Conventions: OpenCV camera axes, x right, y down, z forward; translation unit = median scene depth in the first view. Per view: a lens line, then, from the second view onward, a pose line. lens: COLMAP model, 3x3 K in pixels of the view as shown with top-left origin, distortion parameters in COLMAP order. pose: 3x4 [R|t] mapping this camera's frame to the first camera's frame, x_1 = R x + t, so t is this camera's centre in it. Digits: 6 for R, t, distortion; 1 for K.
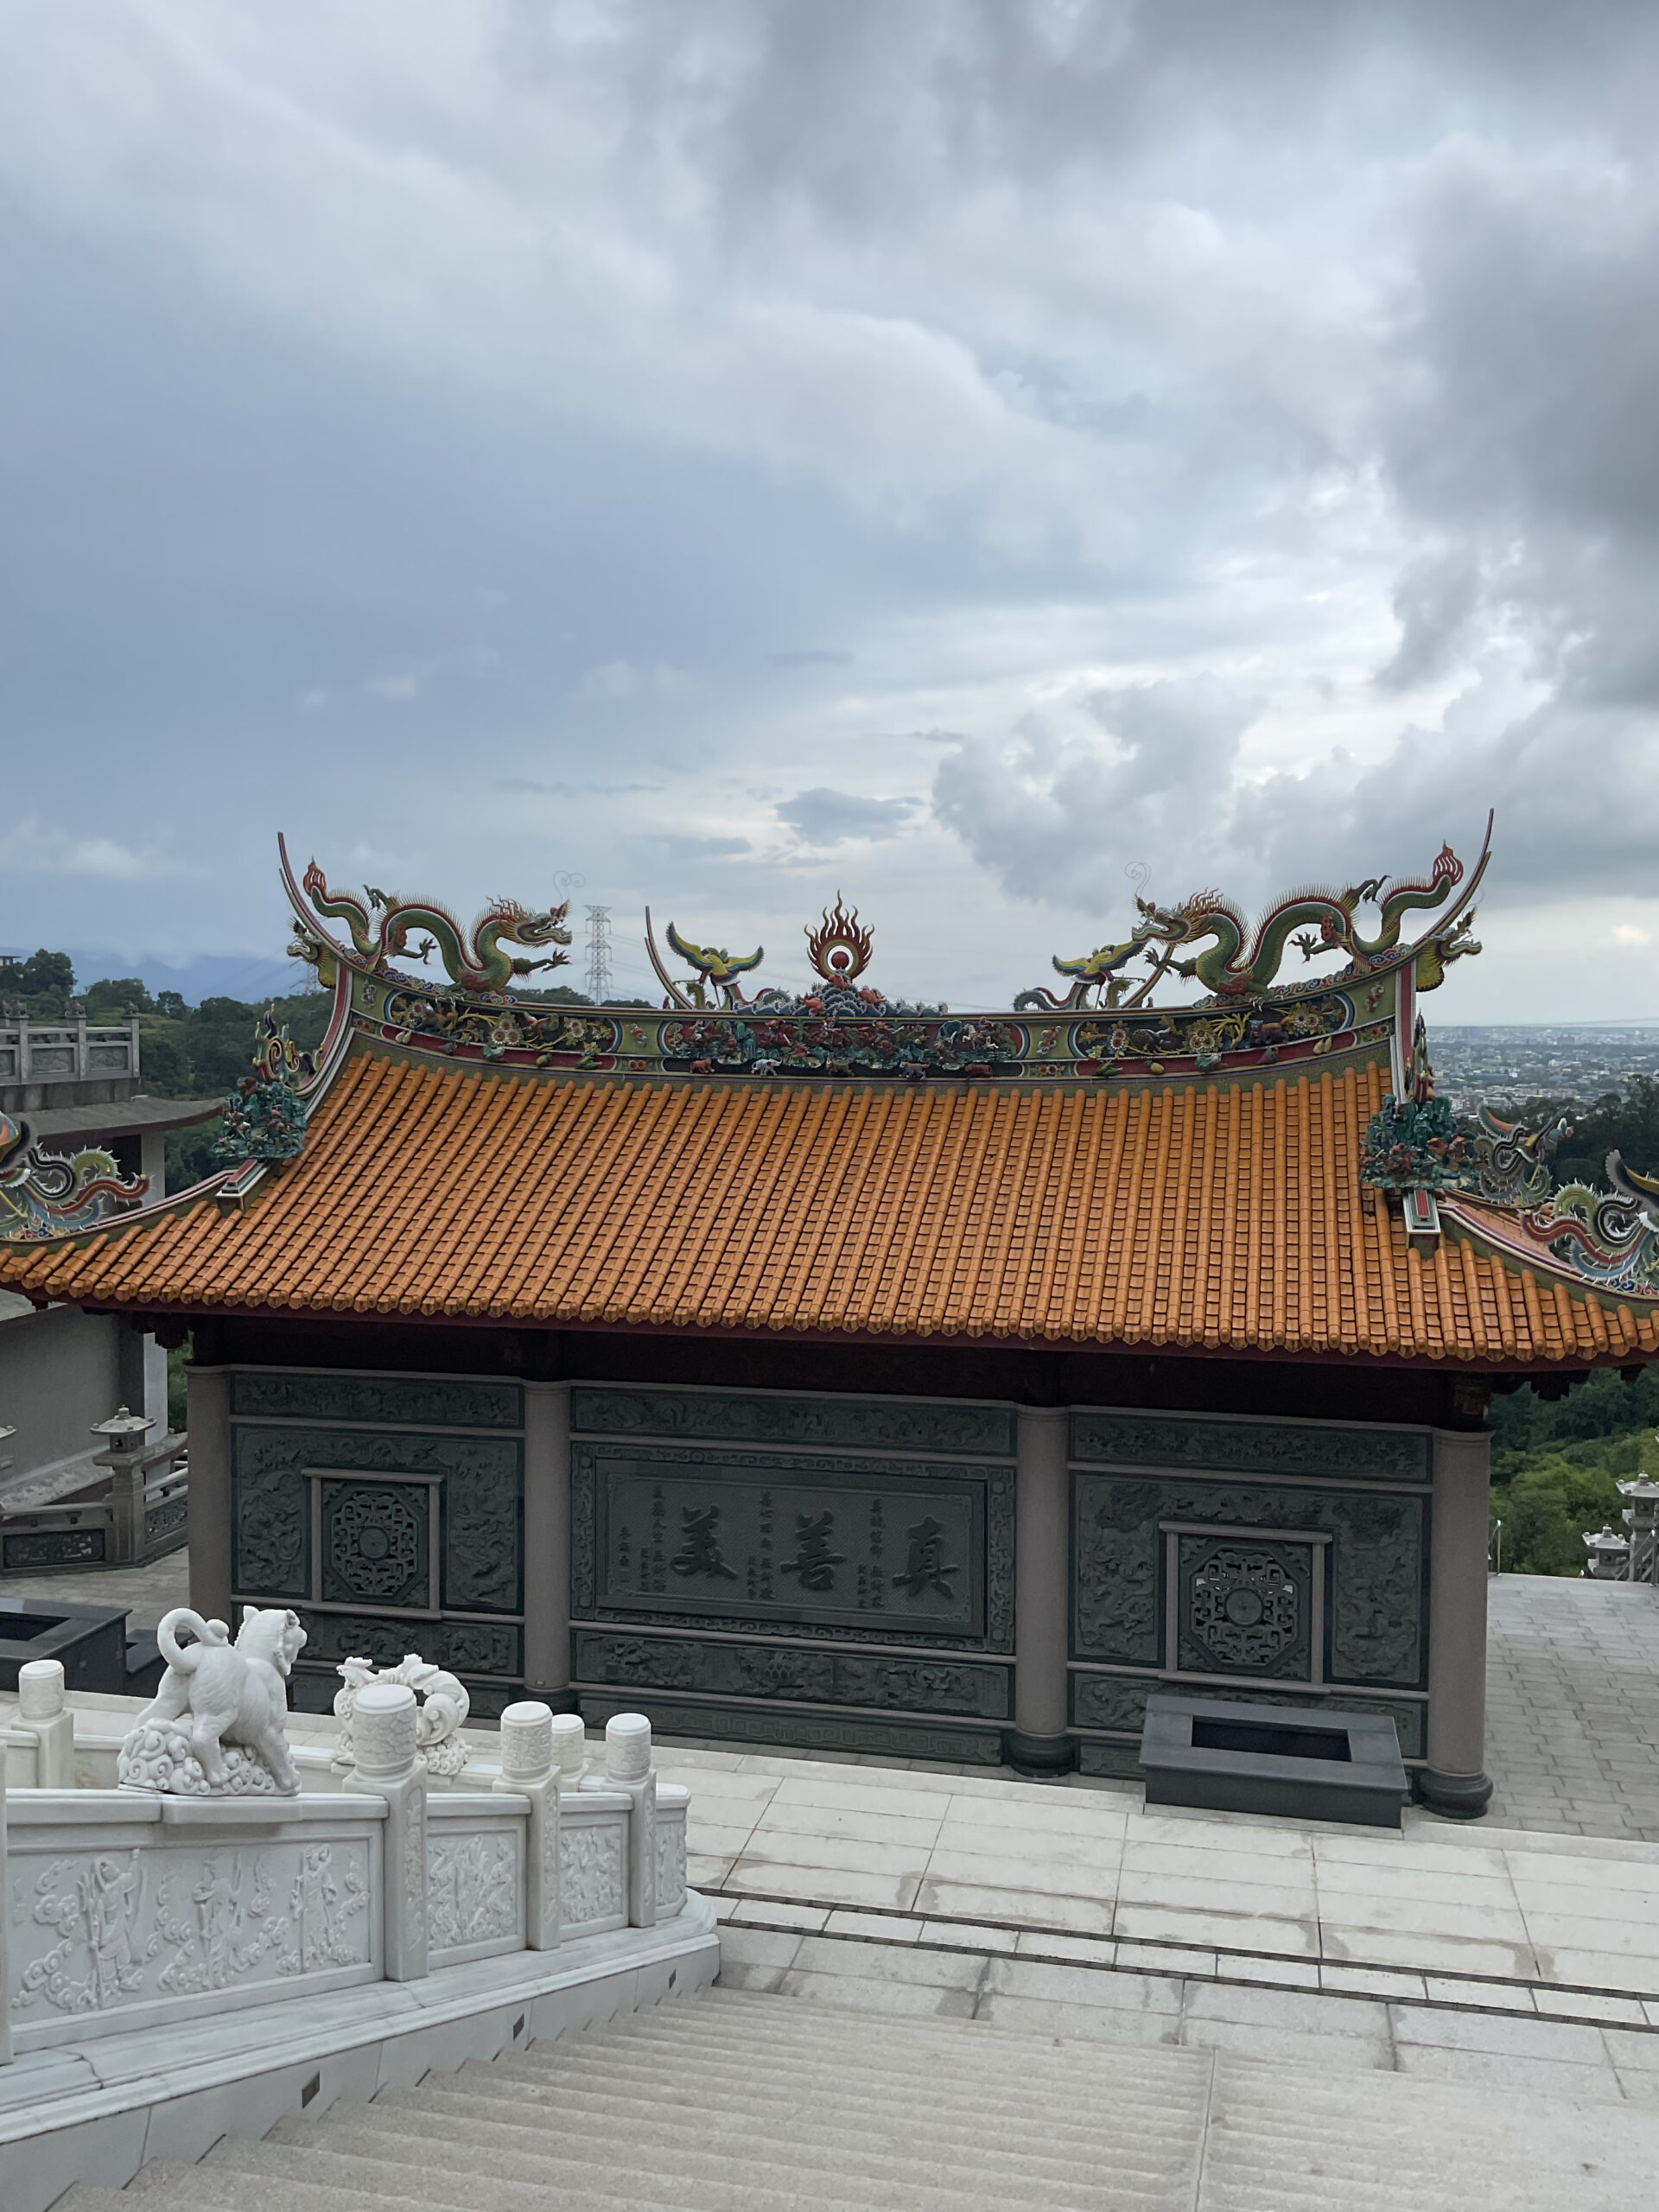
lens RADIAL K [[1836.3, 0, 818.9], [0, 1836.3, 1110.2], [0, 0, 1]] dist [0.061581, 0.000272]
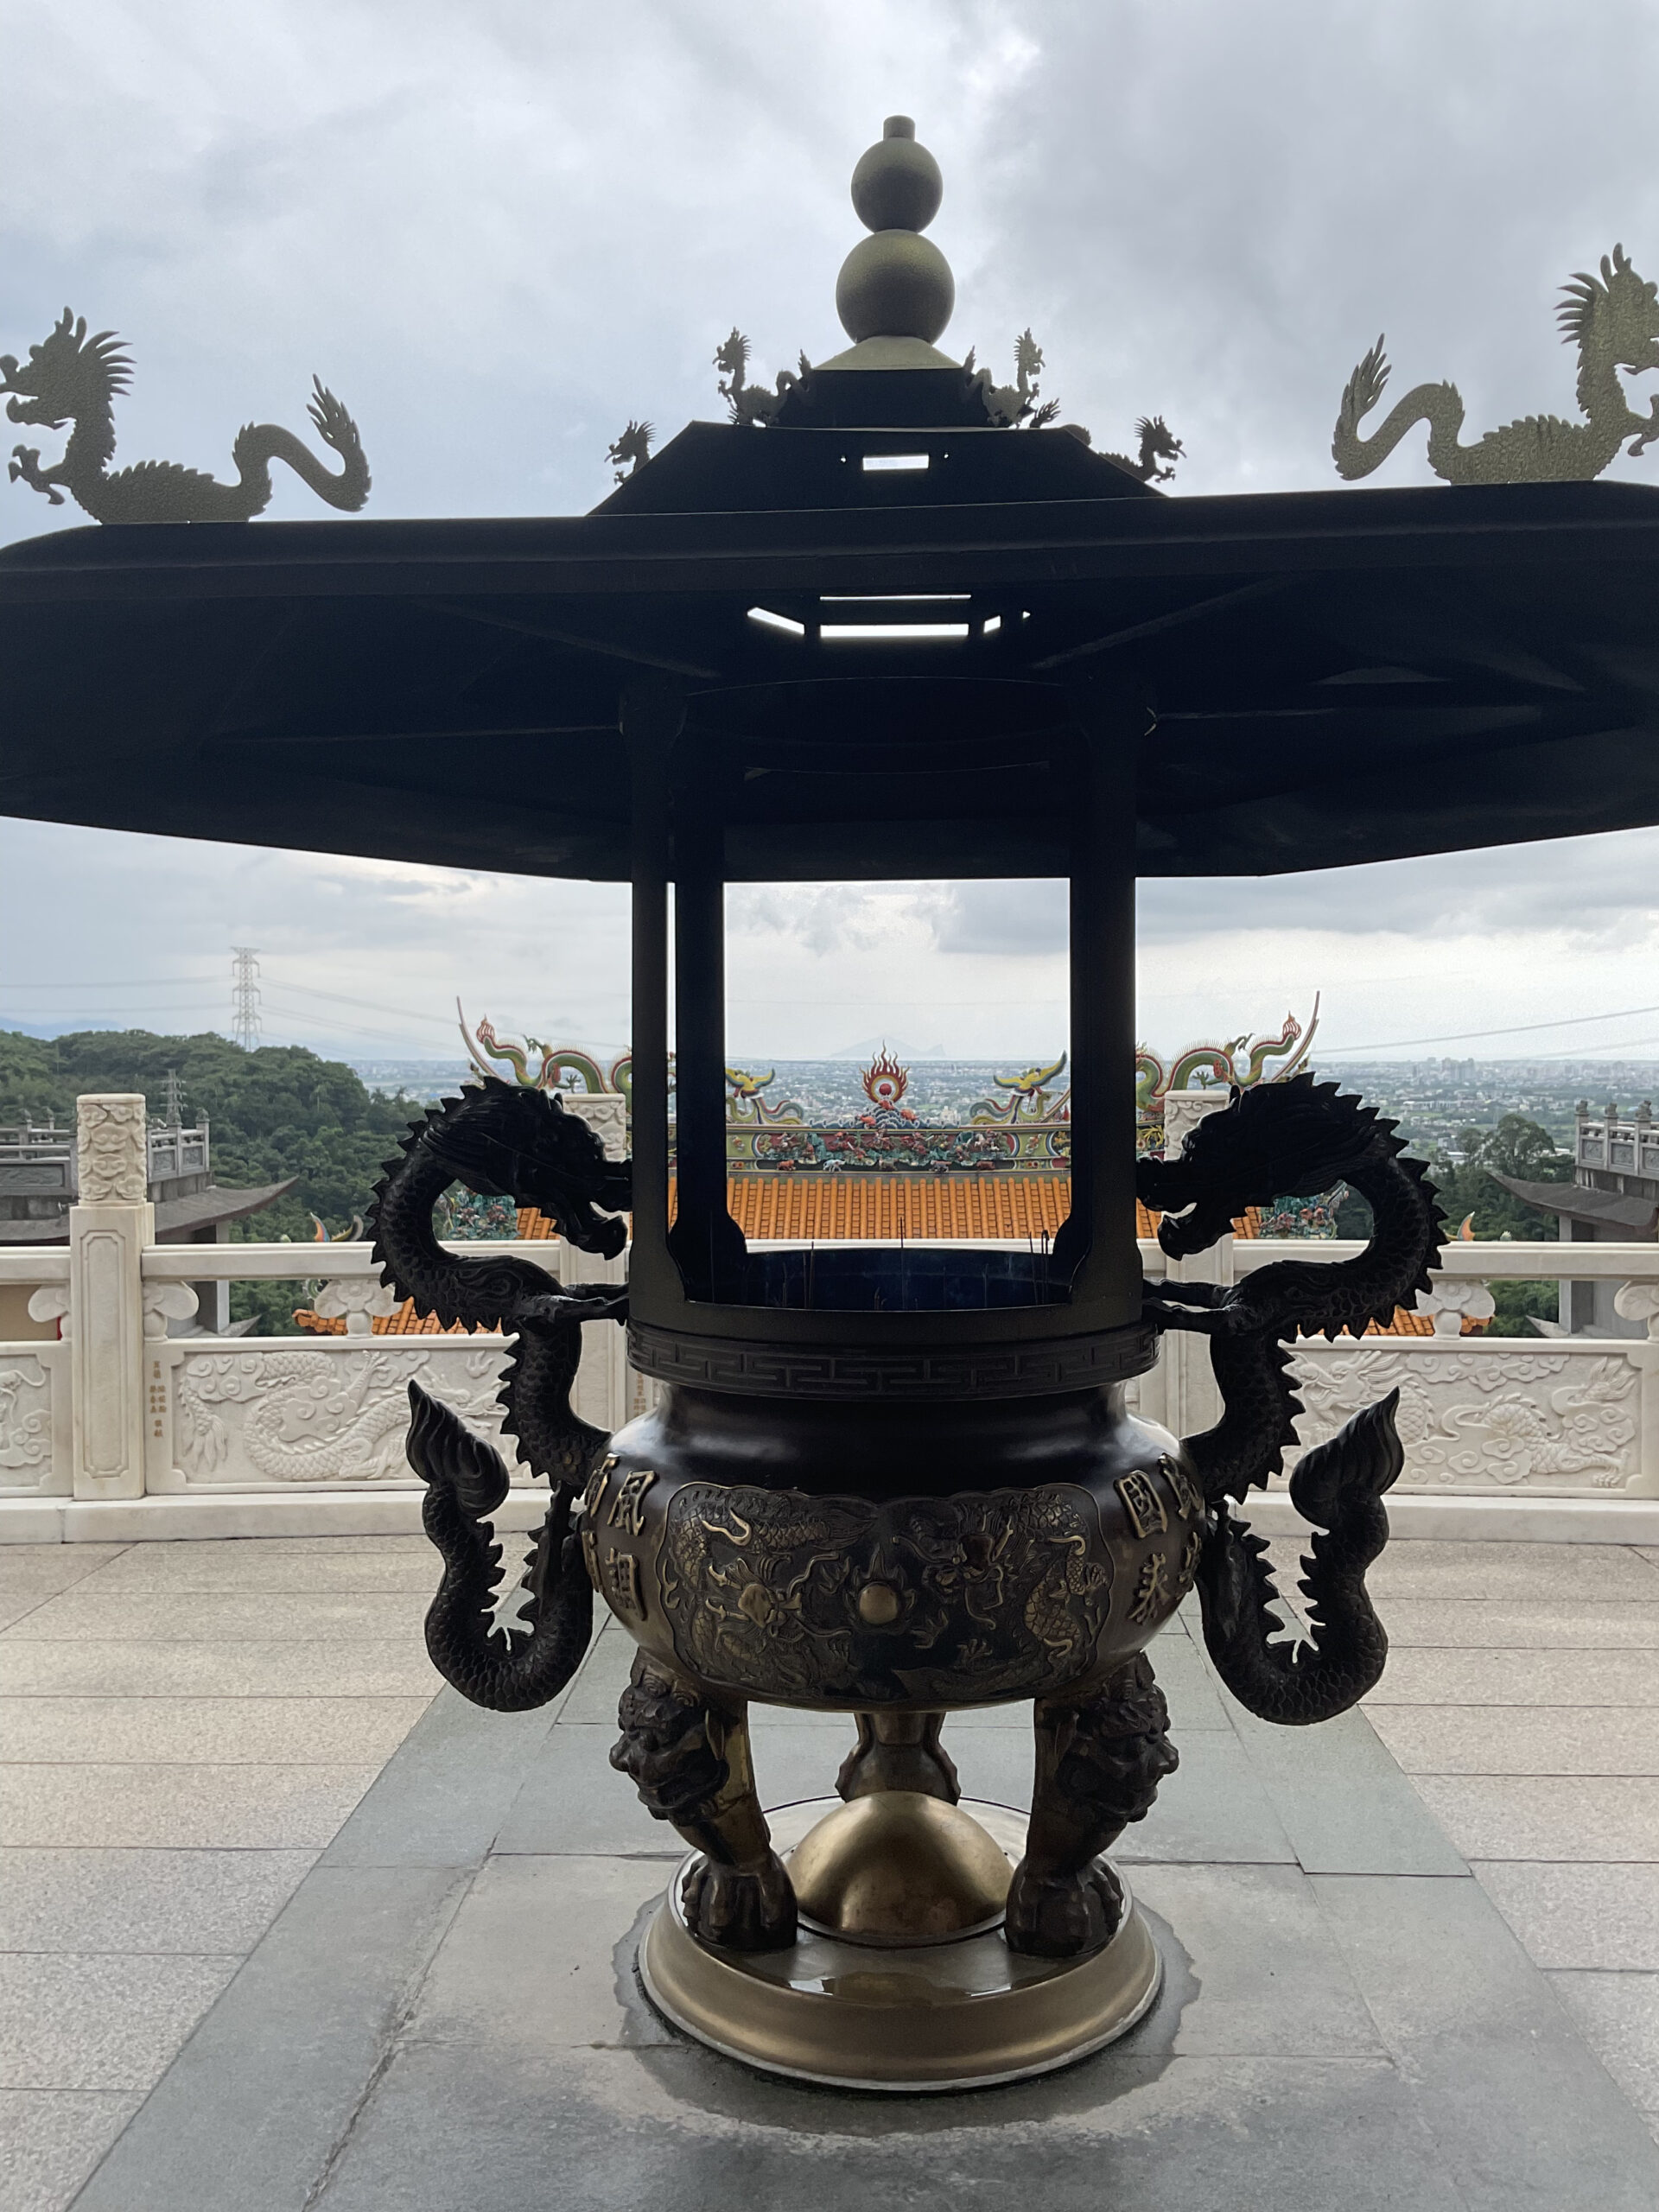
lens RADIAL K [[1836.3, 0, 836.8], [0, 1836.3, 1098.2], [0, 0, 1]] dist [0.061581, 0.000272]
pose [[0.982008, -0.014395, 0.188289, -0.292804], [0.019943, 0.999420, -0.027608, -0.036141], [-0.187782, 0.030866, 0.981726, -0.391682]]
